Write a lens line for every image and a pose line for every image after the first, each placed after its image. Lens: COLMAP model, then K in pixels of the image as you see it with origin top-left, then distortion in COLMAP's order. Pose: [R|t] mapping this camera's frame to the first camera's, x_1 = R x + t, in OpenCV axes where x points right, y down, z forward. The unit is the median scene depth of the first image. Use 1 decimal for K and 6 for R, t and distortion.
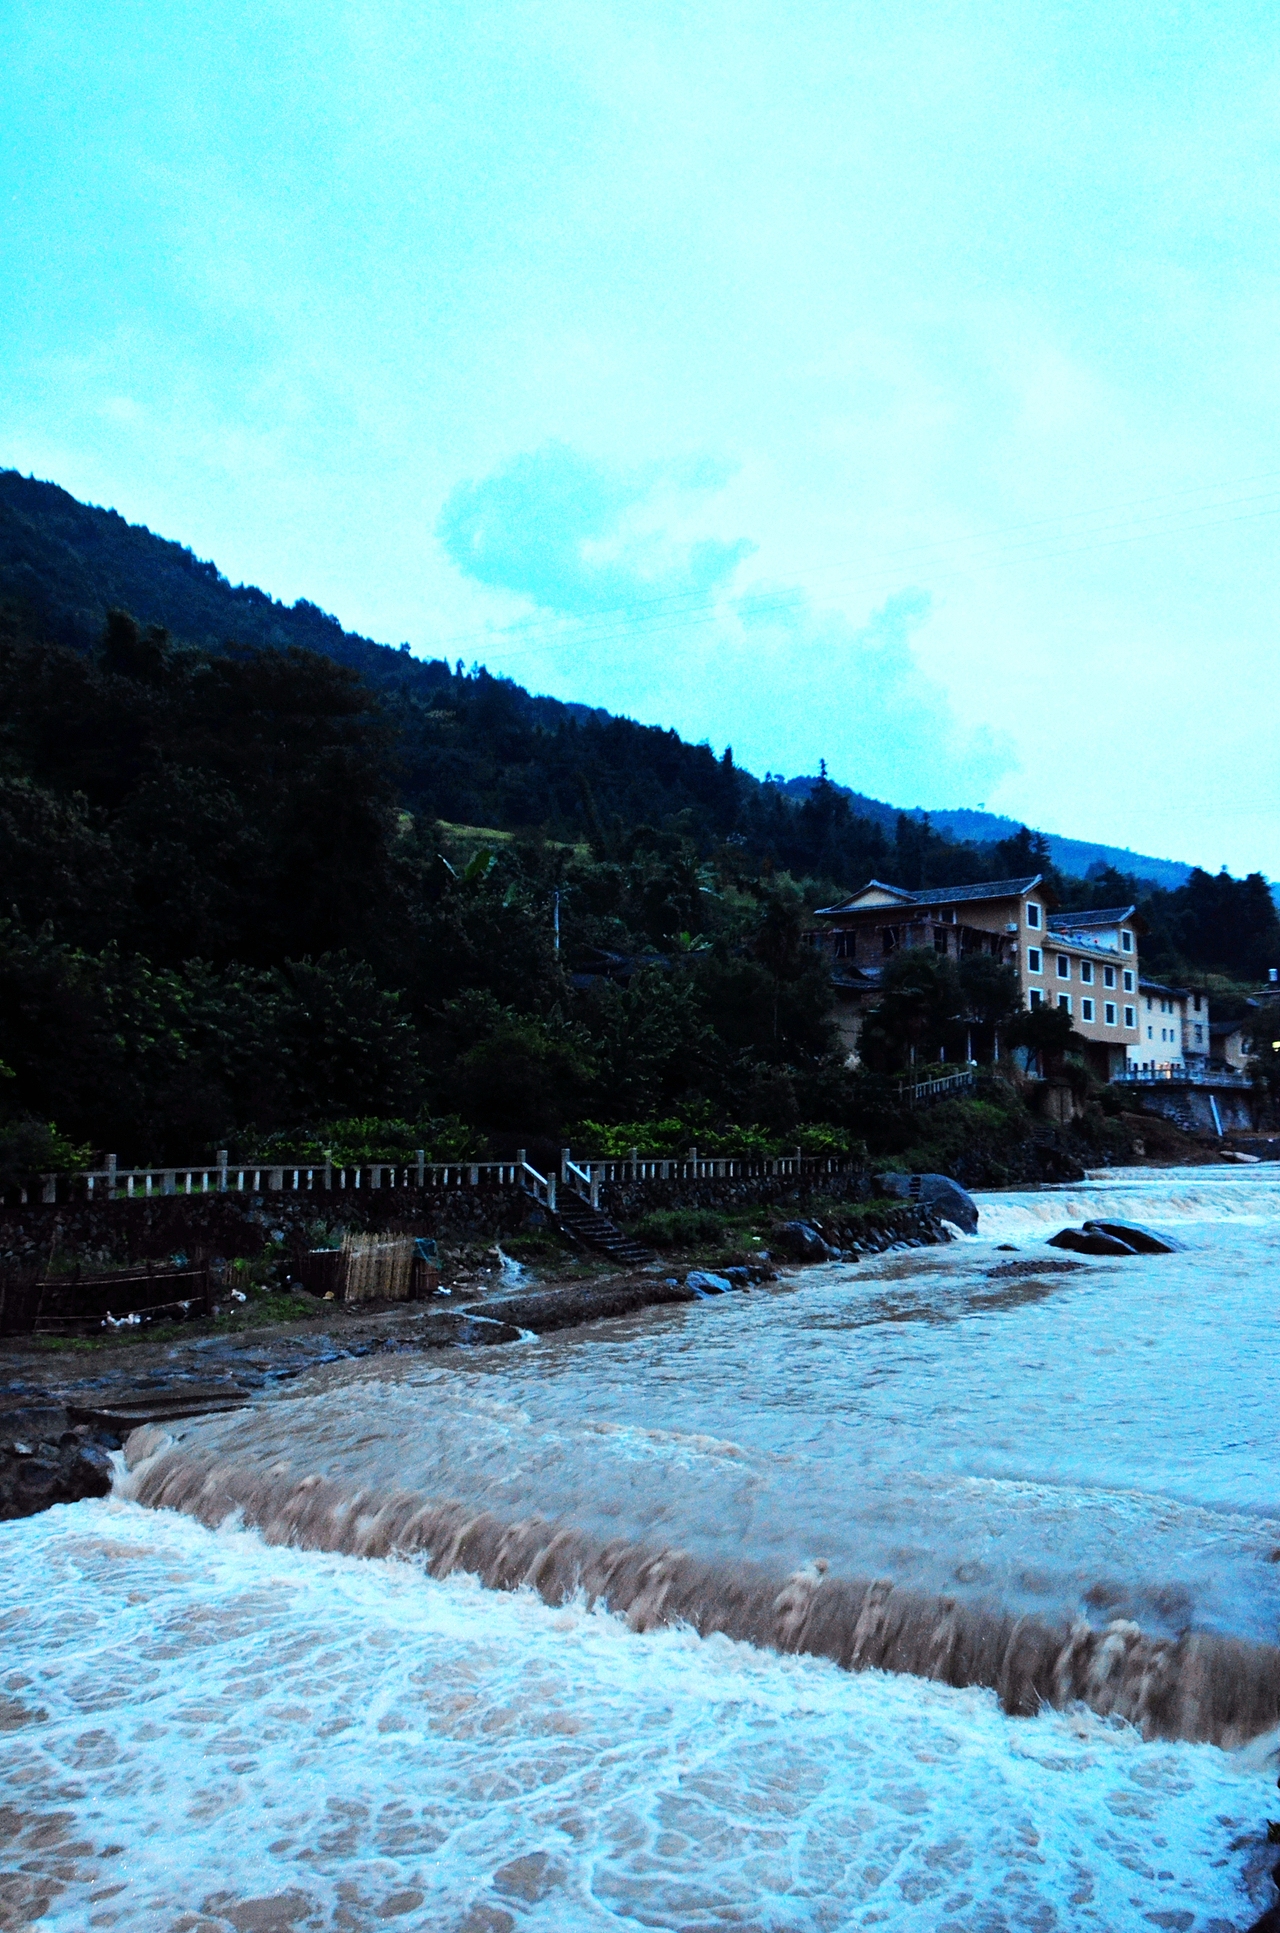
lens RADIAL K [[1503.9, 0, 644.5], [0, 1503.9, 969.6], [0, 0, 1]] dist [-0.006628, -0.001633]
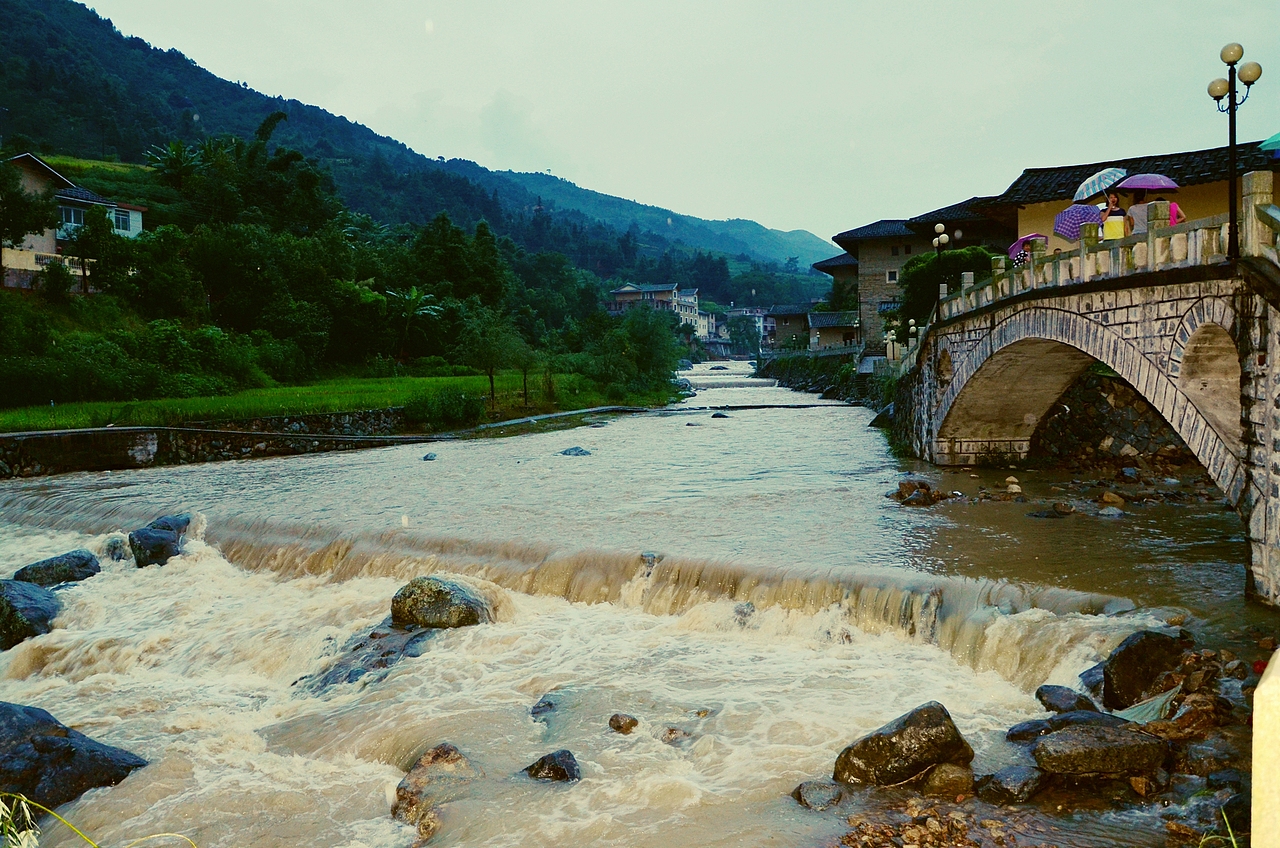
lens RADIAL K [[995.9, 0, 639.5], [0, 995.9, 424.4], [0, 0, 1]] dist [-0.006628, -0.001633]
pose [[0.948416, -0.037899, 0.314755, -0.490229], [-0.011563, 0.988033, 0.153809, -0.080818], [-0.316818, -0.149514, 0.936628, -1.043637]]
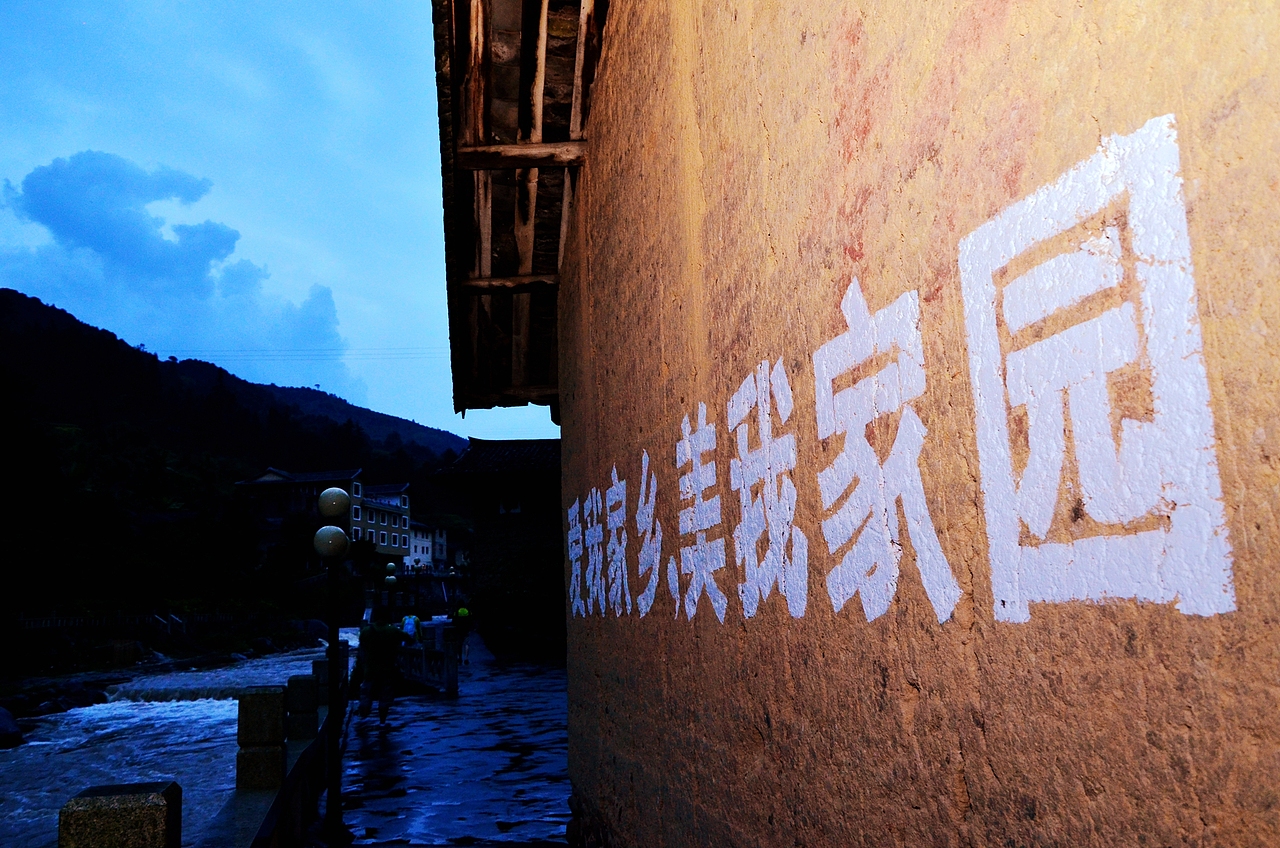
lens RADIAL K [[1045.2, 0, 639.2], [0, 1045.2, 426.5], [0, 0, 1]] dist [-0.016009, -0.003017]
pose [[0.865344, 0.051990, 0.498475, -0.084746], [-0.018639, 0.997255, -0.071654, -0.023862], [-0.500832, 0.052714, 0.863938, -0.290196]]
